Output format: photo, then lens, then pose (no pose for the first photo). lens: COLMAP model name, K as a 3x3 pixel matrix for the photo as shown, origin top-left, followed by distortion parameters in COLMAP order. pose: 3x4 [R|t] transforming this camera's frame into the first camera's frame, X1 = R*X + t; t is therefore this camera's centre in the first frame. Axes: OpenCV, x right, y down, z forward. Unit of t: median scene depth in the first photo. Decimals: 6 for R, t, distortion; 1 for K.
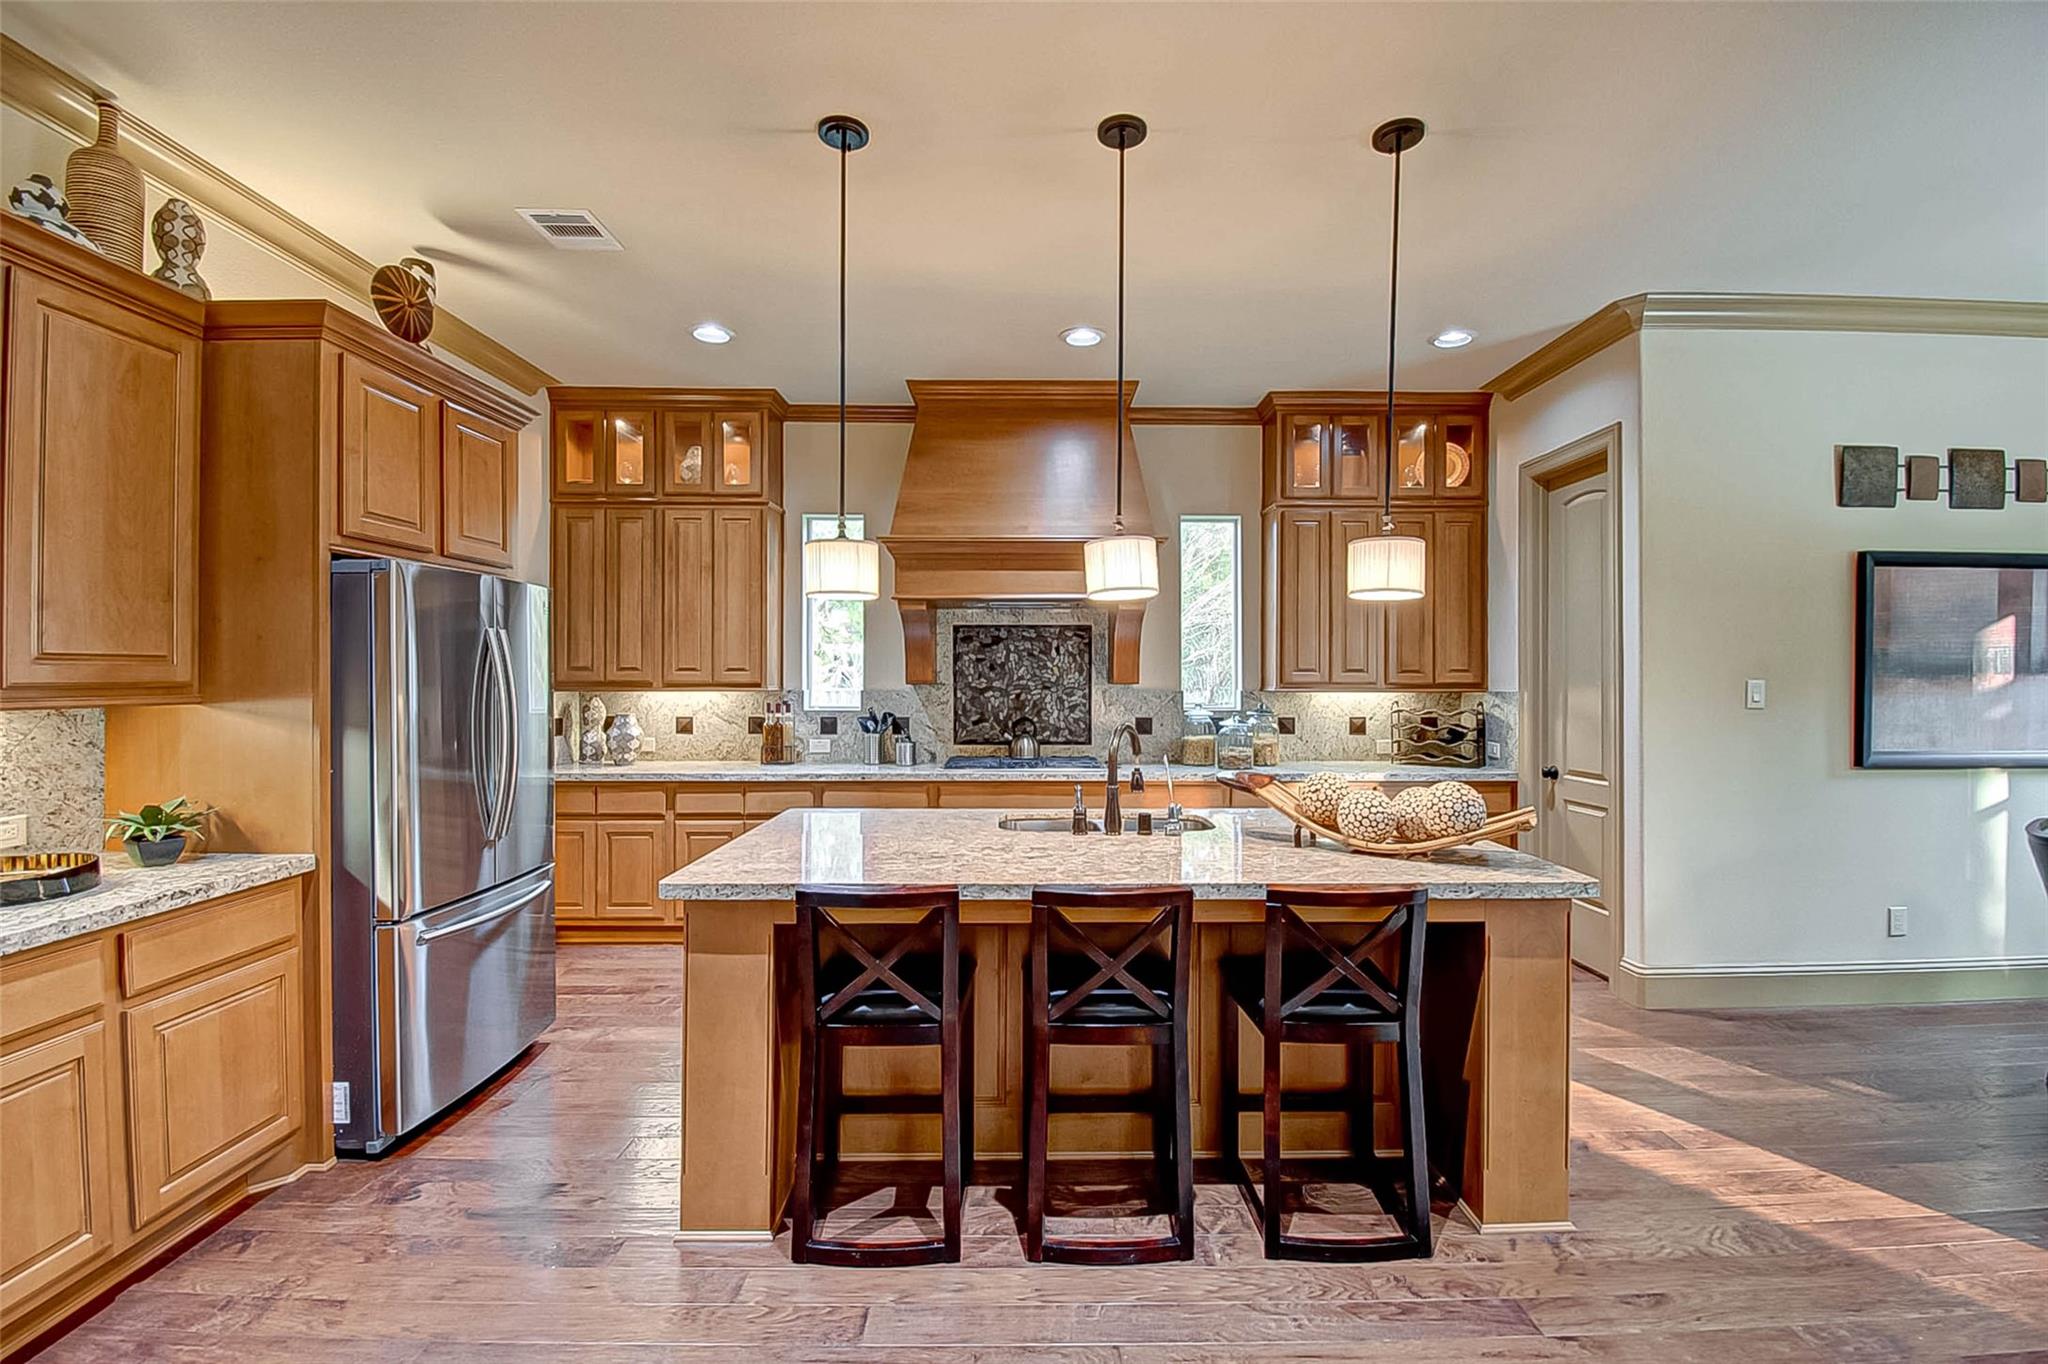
lens RADIAL K [[913.0, 0, 1033.5], [0, 913.0, 678.2], [0, 0, 1]] dist [-0.016011, -0.004302]
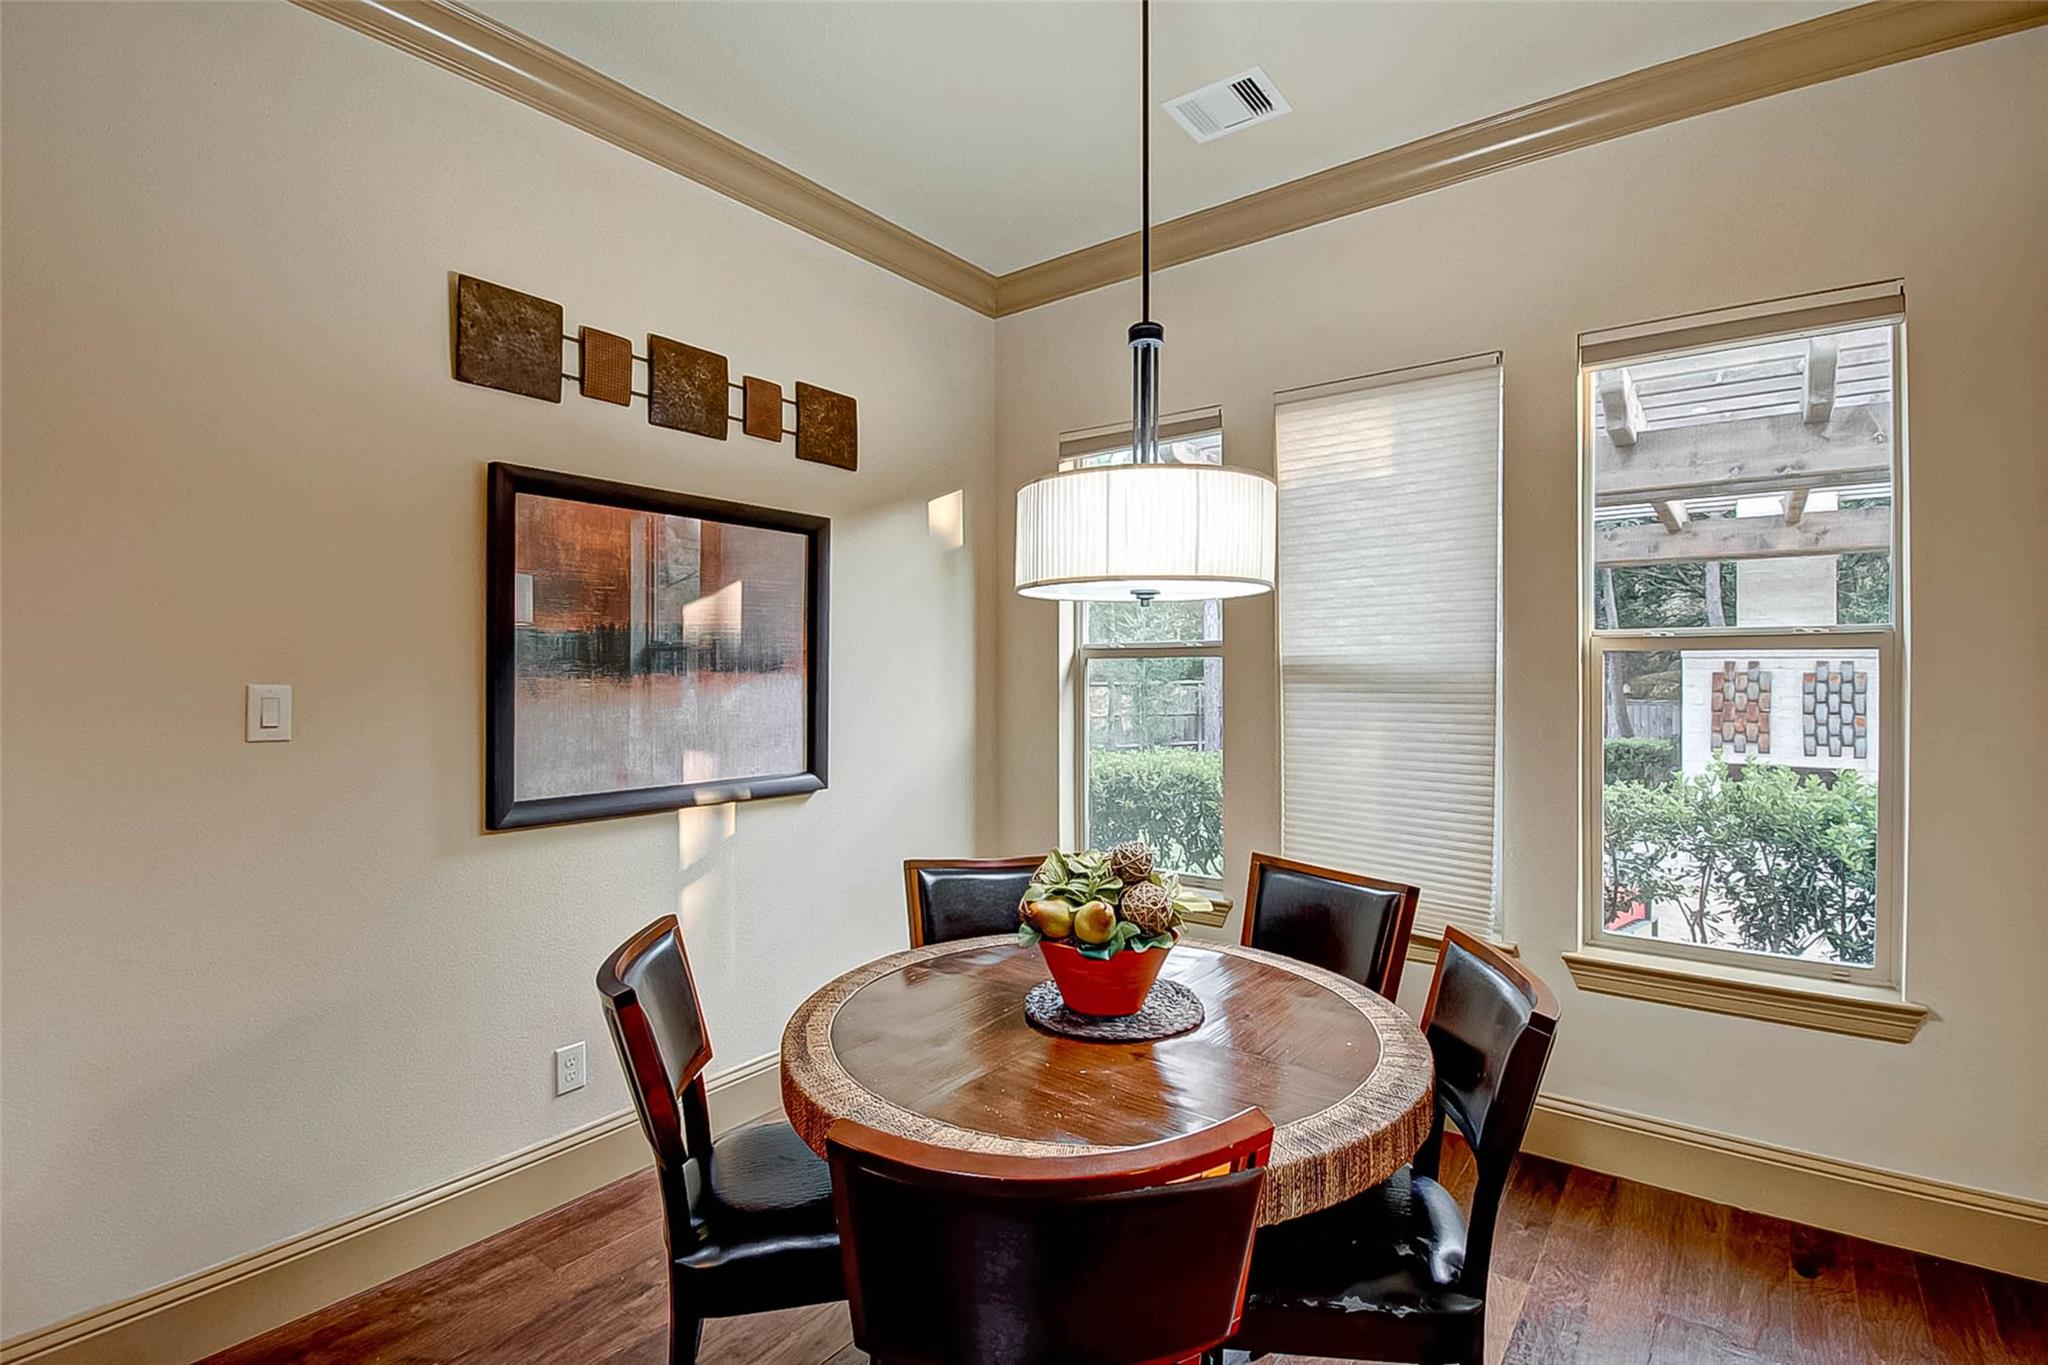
lens RADIAL K [[913.0, 0, 1027.5], [0, 913.0, 674.8], [0, 0, 1]] dist [-0.016011, -0.004302]
pose [[0.630604, -0.004725, 0.776090, 0.678263], [0.000608, 0.999984, 0.005593, -0.006347], [-0.776104, -0.003055, 0.630597, 0.352350]]
